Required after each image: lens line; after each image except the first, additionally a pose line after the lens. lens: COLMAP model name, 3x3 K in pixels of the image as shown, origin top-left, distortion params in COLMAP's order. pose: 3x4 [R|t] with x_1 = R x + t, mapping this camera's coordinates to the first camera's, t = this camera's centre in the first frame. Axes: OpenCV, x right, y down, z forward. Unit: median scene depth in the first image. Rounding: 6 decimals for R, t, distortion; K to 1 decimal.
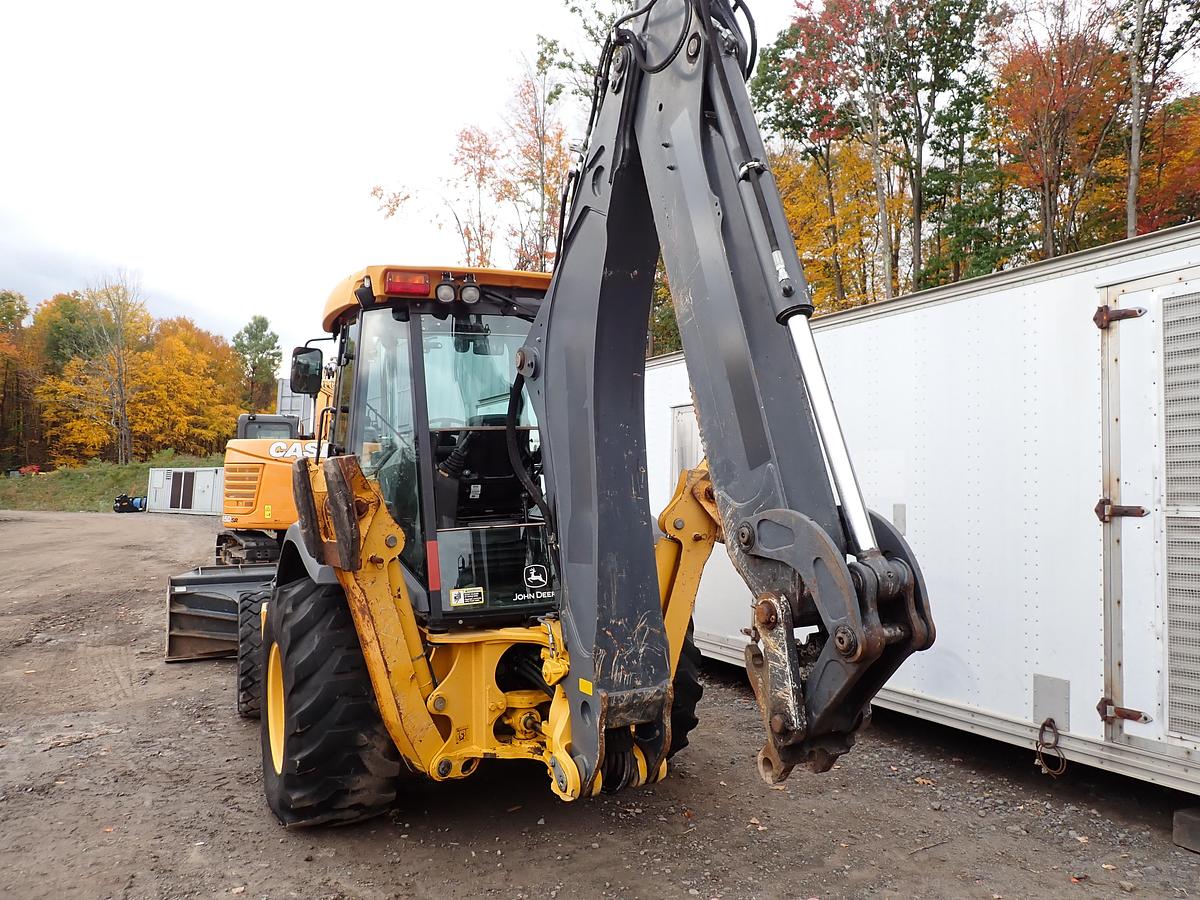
lens RADIAL K [[887.0, 0, 589.9], [0, 887.0, 443.4], [0, 0, 1]] dist [0.000072, -0.004425]
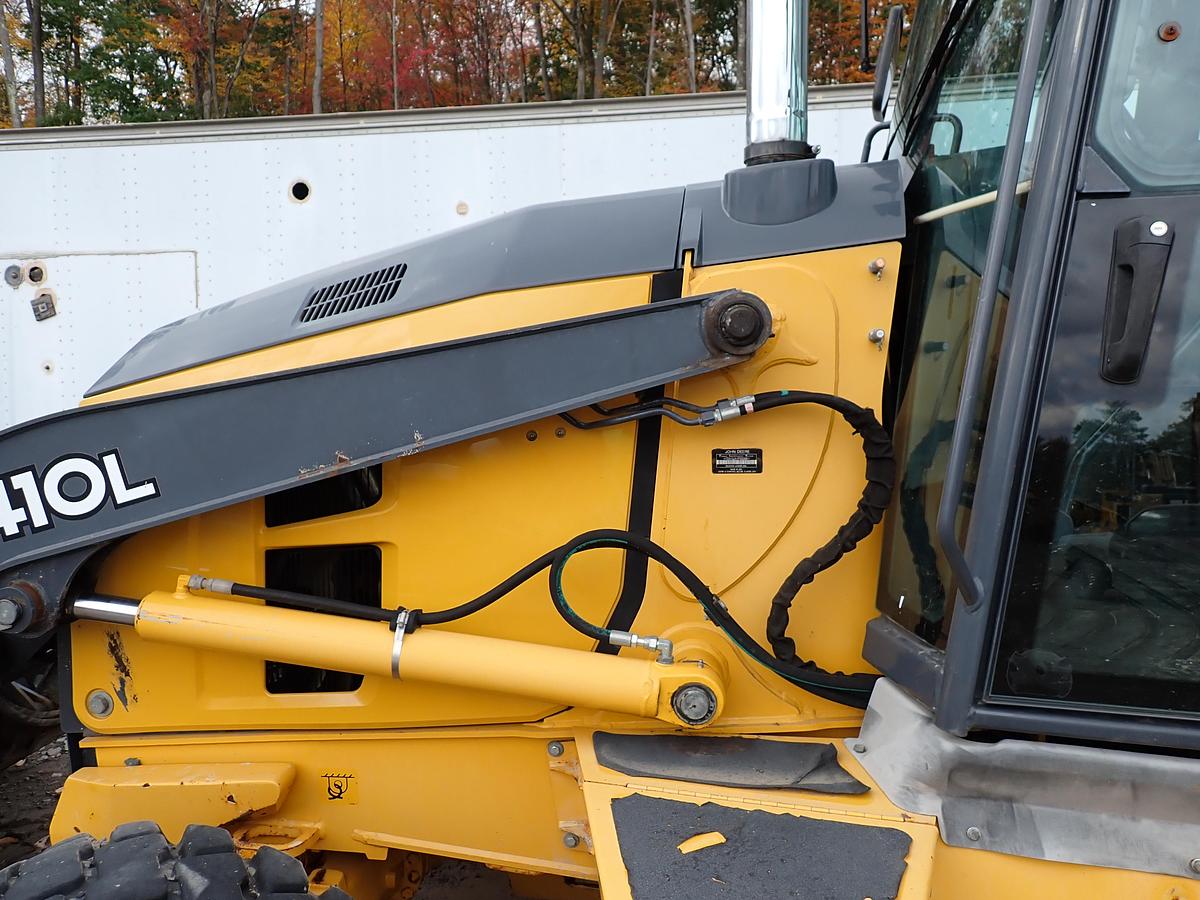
lens RADIAL K [[889.4, 0, 600.6], [0, 889.4, 444.7], [0, 0, 1]] dist [0.004183, -0.006239]
pose [[0.545610, -0.078465, 0.834358, -0.658872], [-0.019439, 0.994154, 0.106204, 0.092557], [-0.837814, -0.074165, 0.540895, 1.235048]]
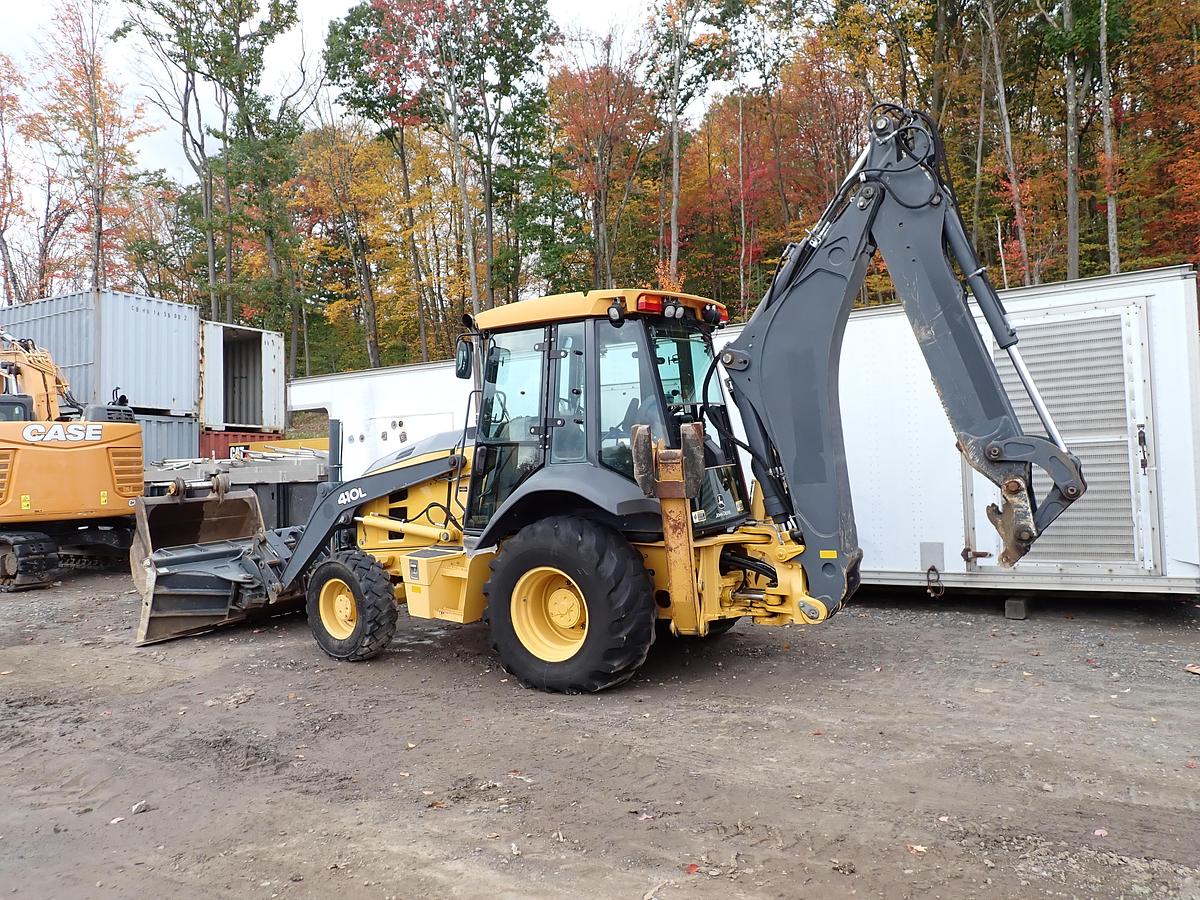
lens RADIAL K [[889.4, 0, 600.6], [0, 889.4, 444.7], [0, 0, 1]] dist [0.004183, -0.006239]
pose [[0.858851, -0.033768, 0.511111, -0.963095], [0.019468, 0.999256, 0.033305, 0.001218], [-0.511855, -0.018653, 0.858869, -0.170706]]
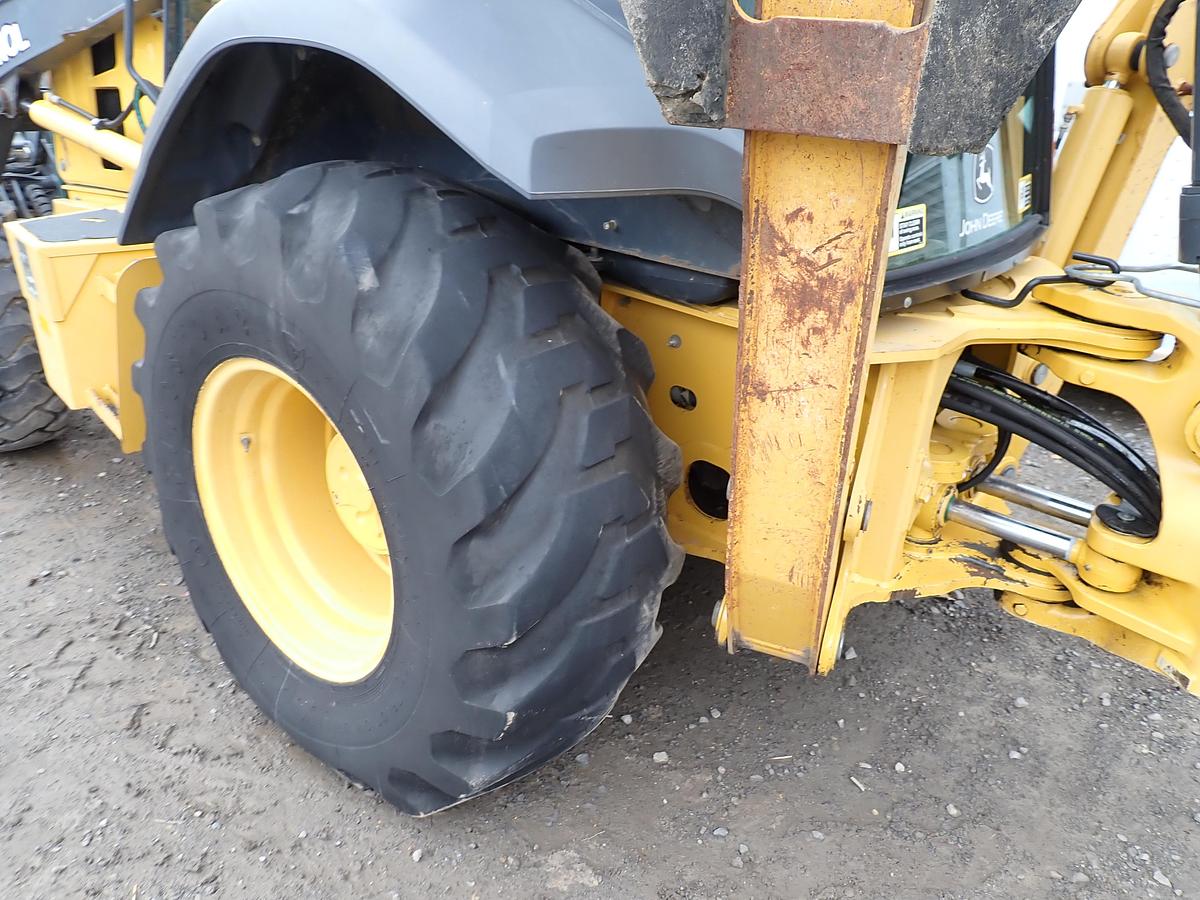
lens RADIAL K [[885.1, 0, 599.4], [0, 885.1, 444.0], [0, 0, 1]] dist [0.008697, -0.006753]
pose [[0.917197, -0.108278, 0.383439, -0.375871], [-0.070169, 0.903426, 0.422962, 0.099478], [-0.392207, -0.414845, 0.821022, 0.666604]]
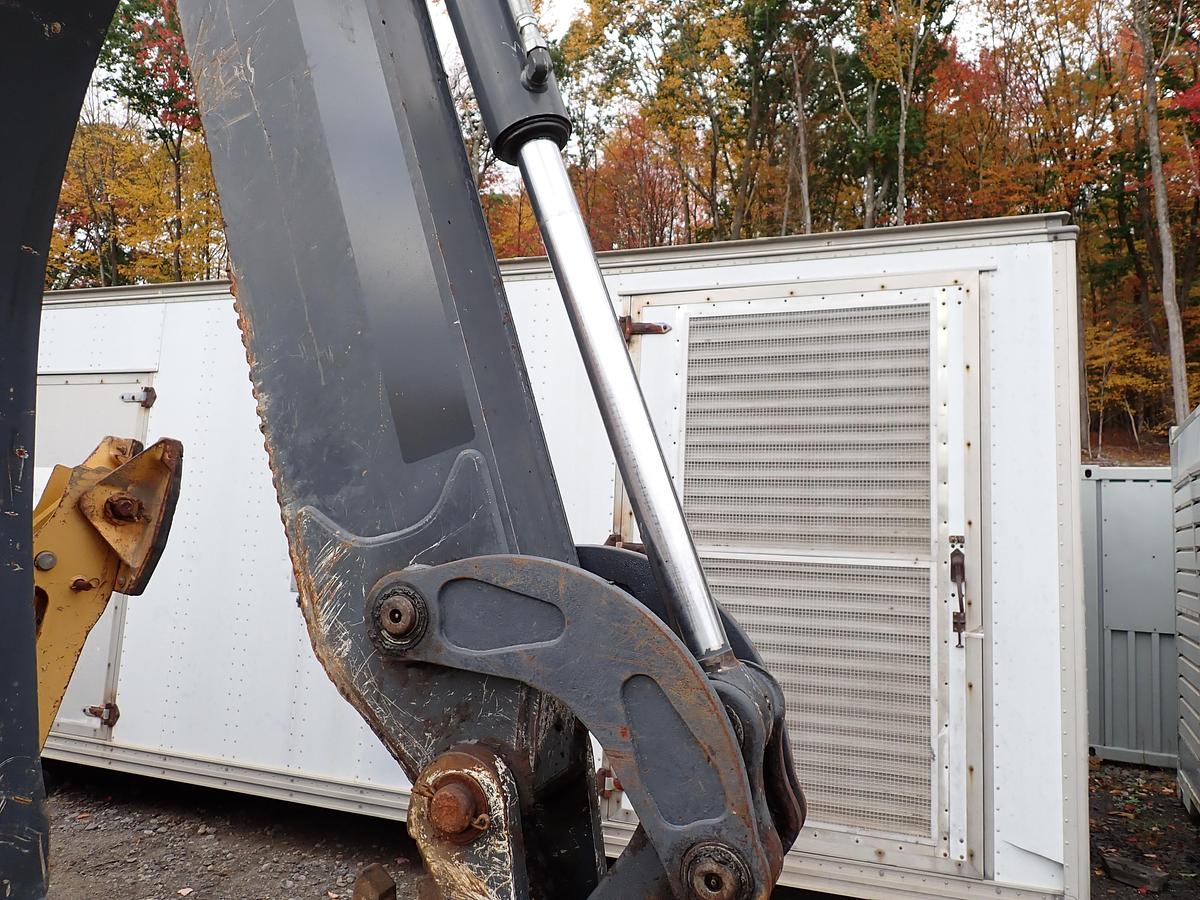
lens RADIAL K [[885.1, 0, 599.4], [0, 885.1, 444.0], [0, 0, 1]] dist [0.008697, -0.006753]
pose [[0.733494, 0.091276, 0.673539, -0.026830], [-0.074391, 0.995770, -0.053931, 0.022560], [-0.675613, -0.010547, 0.737181, 0.368723]]
